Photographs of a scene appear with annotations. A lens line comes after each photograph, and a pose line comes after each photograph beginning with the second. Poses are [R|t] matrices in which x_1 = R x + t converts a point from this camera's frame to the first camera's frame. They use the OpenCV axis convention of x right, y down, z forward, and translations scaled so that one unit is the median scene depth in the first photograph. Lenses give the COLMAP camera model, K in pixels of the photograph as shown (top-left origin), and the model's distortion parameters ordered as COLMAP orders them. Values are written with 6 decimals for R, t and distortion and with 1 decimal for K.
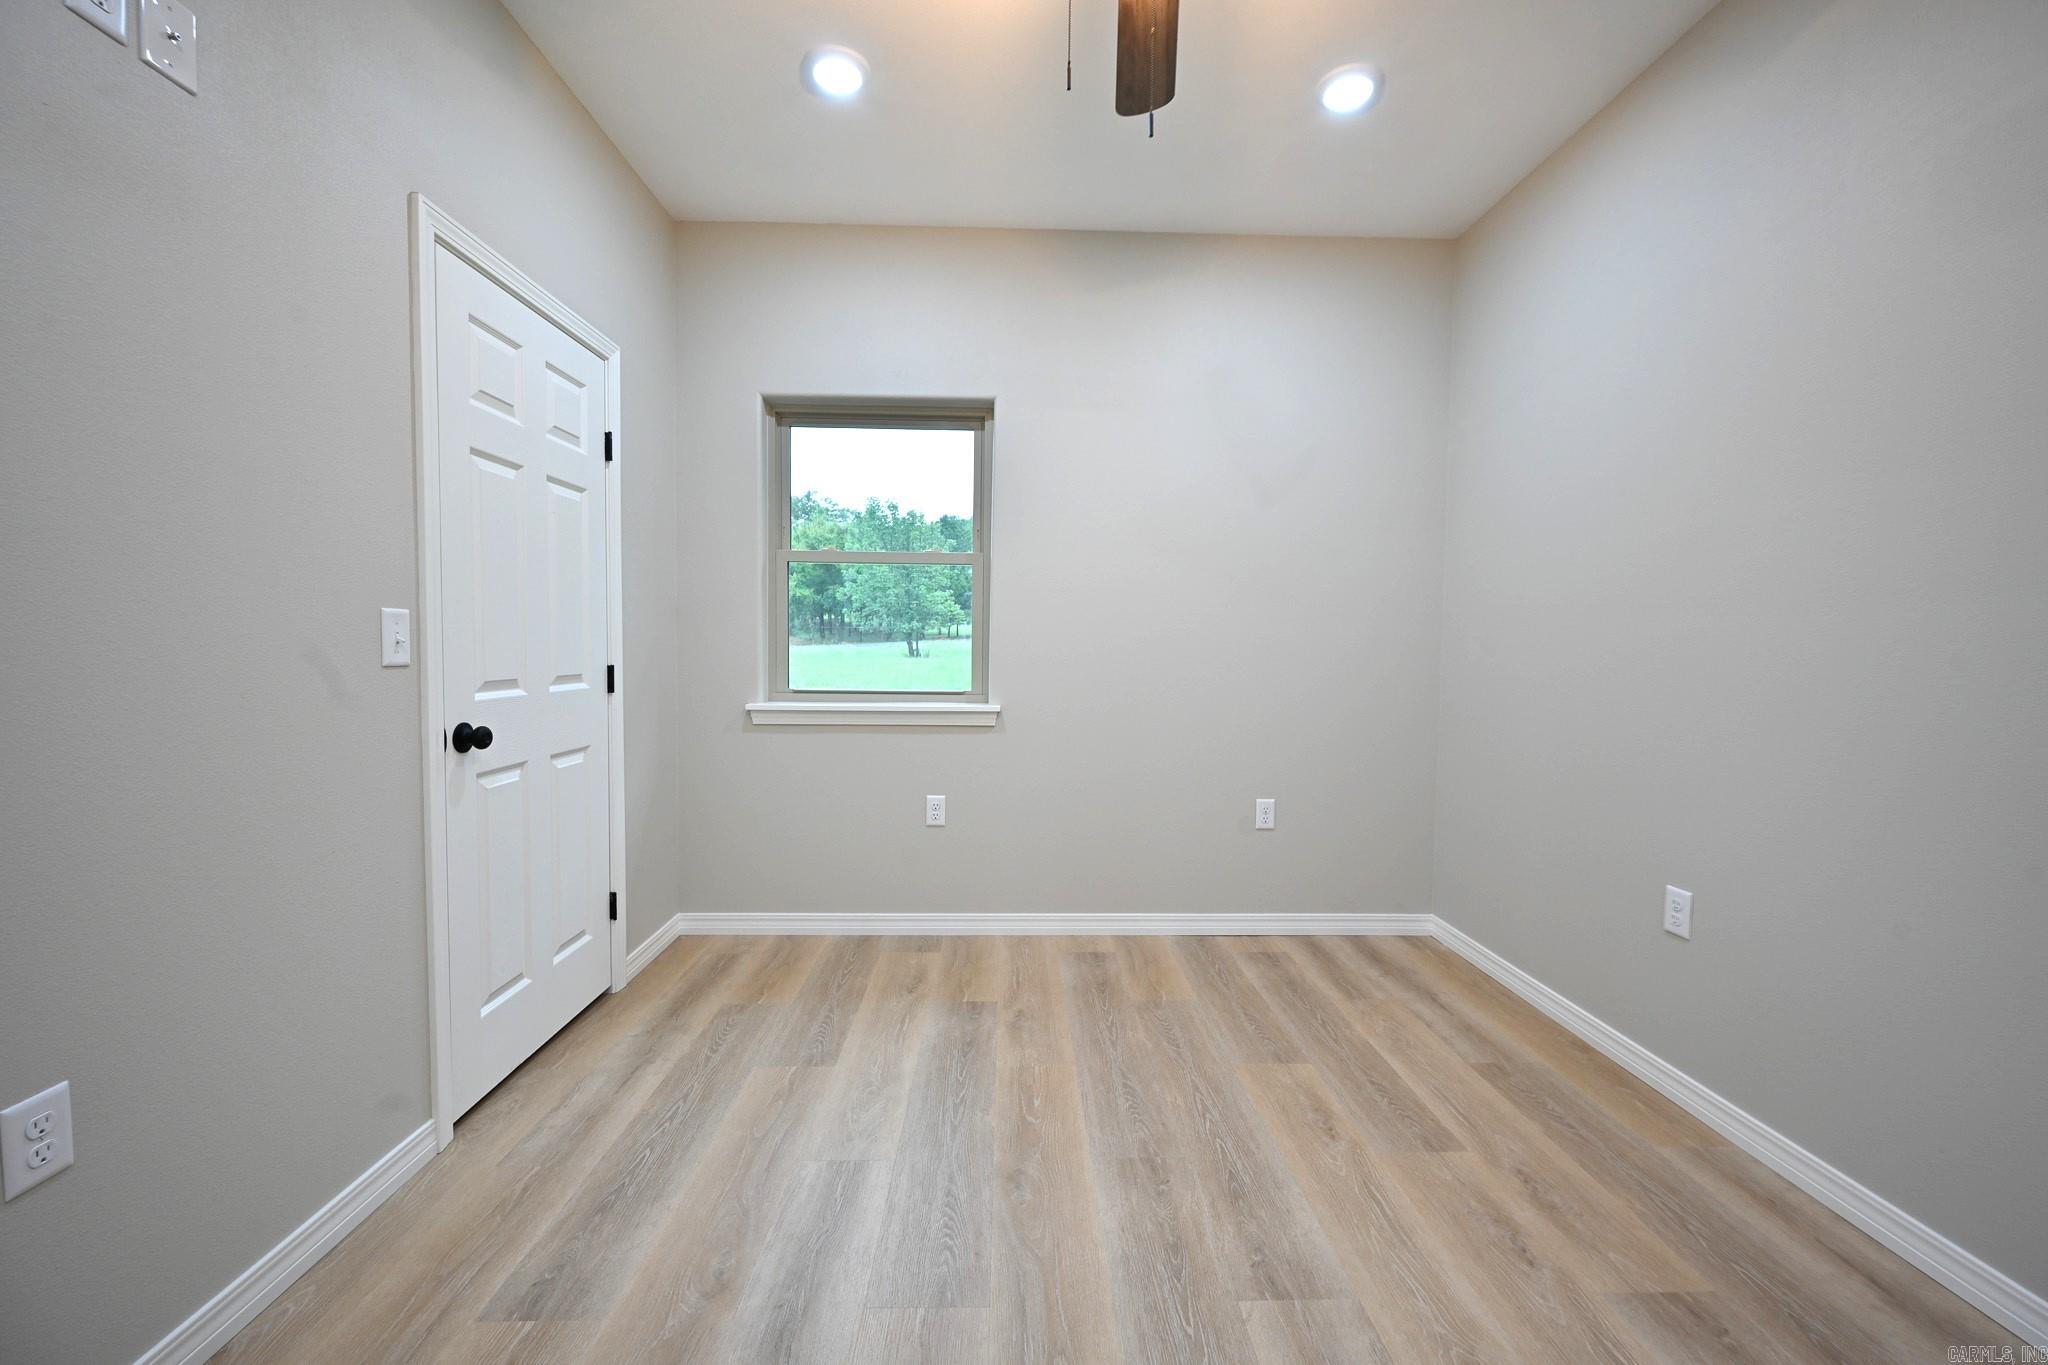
lens RADIAL K [[799.4, 0, 1024.9], [0, 799.4, 650.1], [0, 0, 1]] dist [-0.001702, -0.000063]
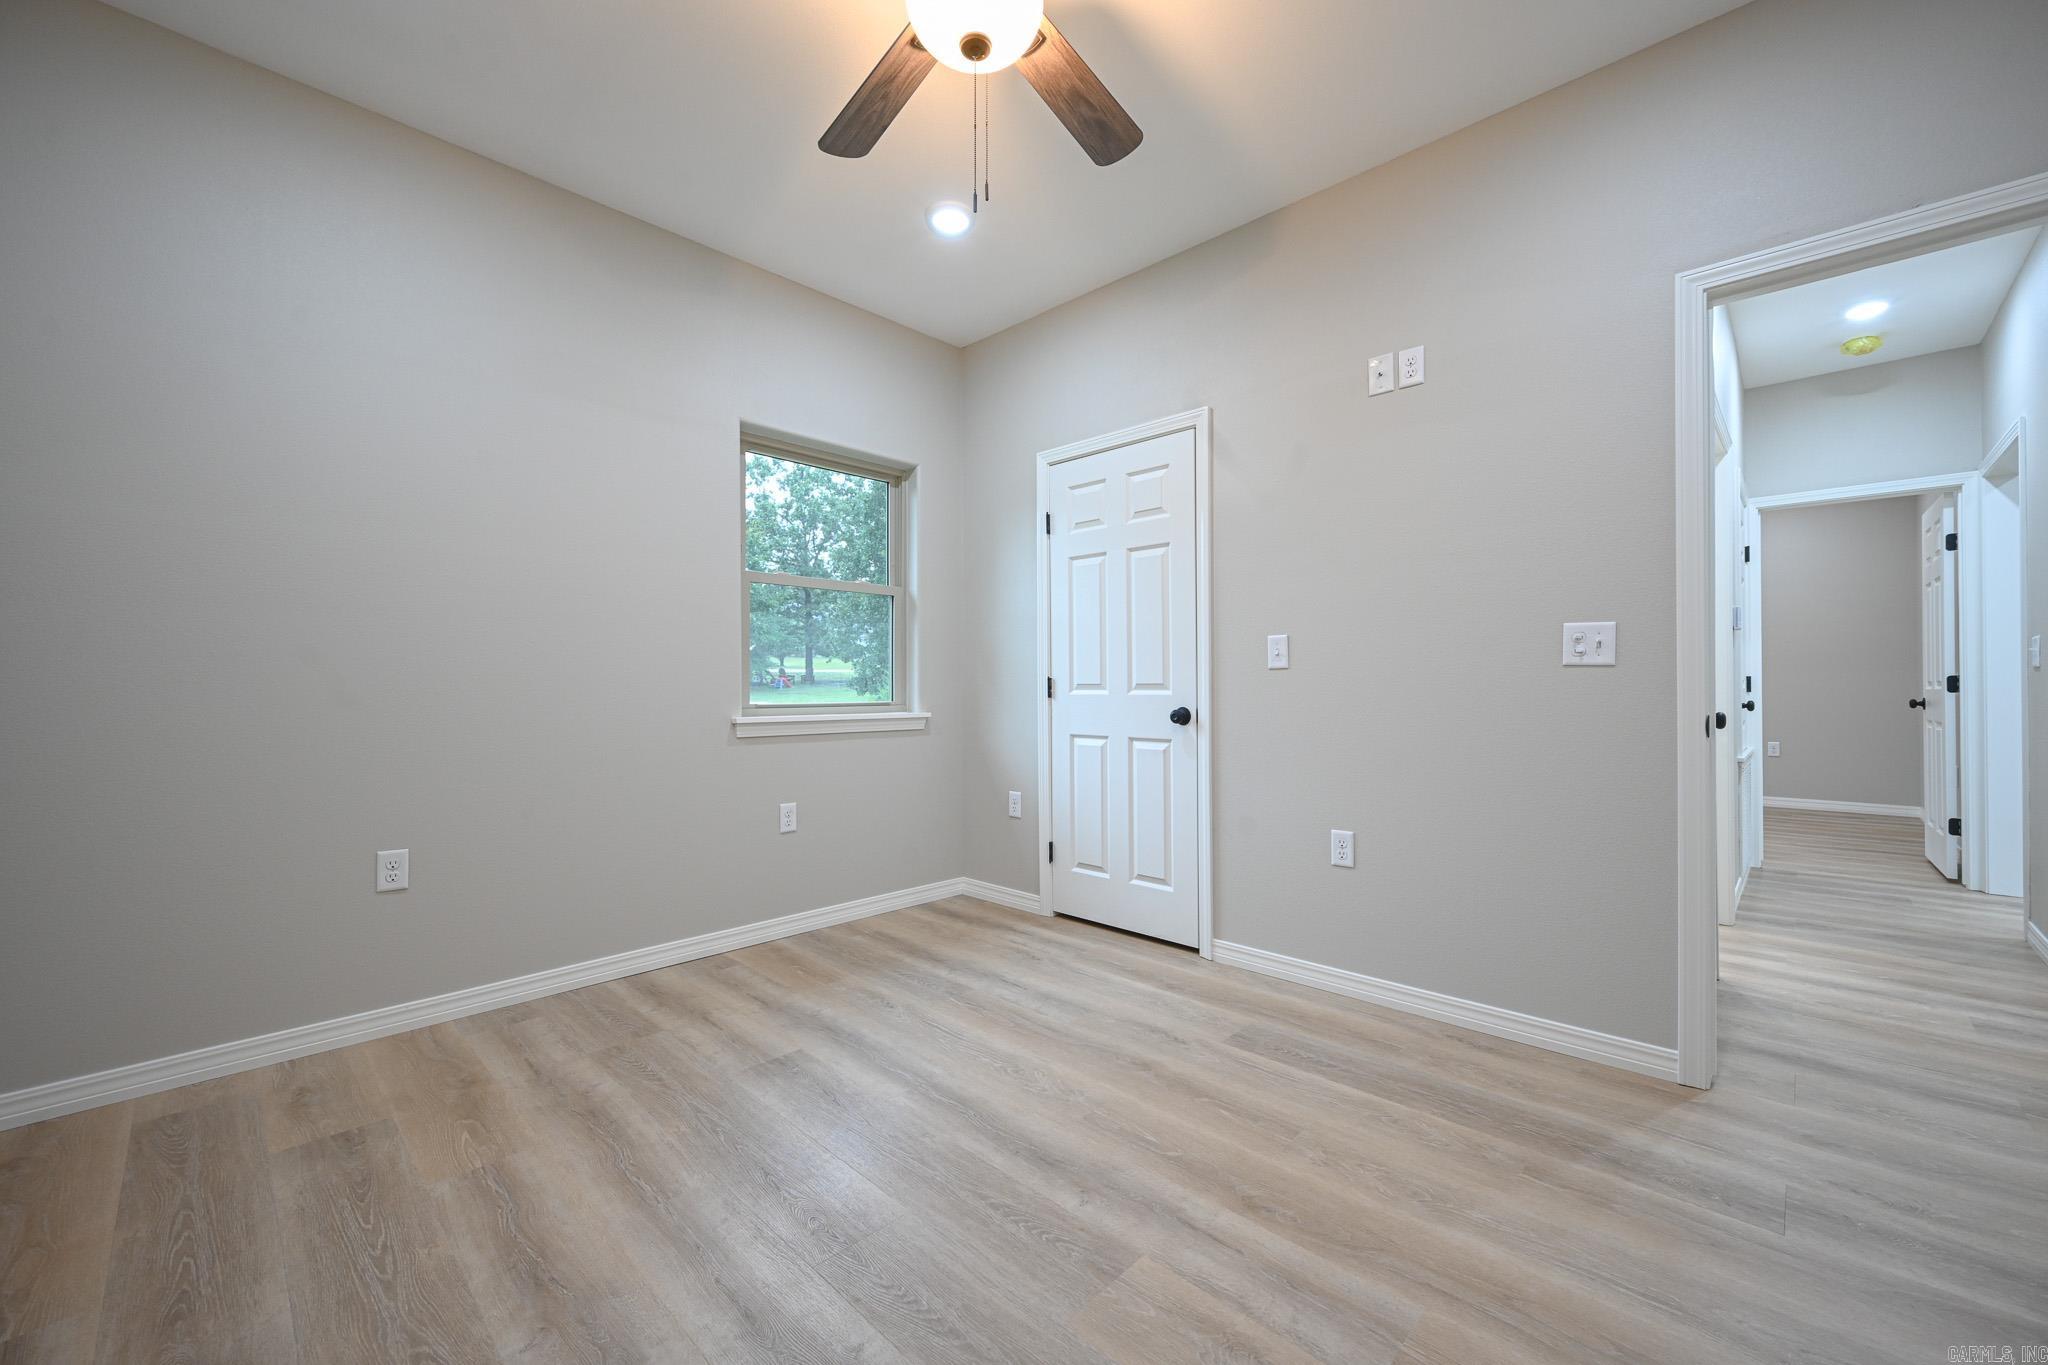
lens RADIAL K [[809.2, 0, 1021.8], [0, 809.2, 669.1], [0, 0, 1]] dist [0.000813, 0.000048]
pose [[0.710707, 0.005500, 0.703466, -0.472457], [-0.003652, 0.999985, -0.004128, 0.005959], [-0.703478, 0.000365, 0.710717, 0.018609]]
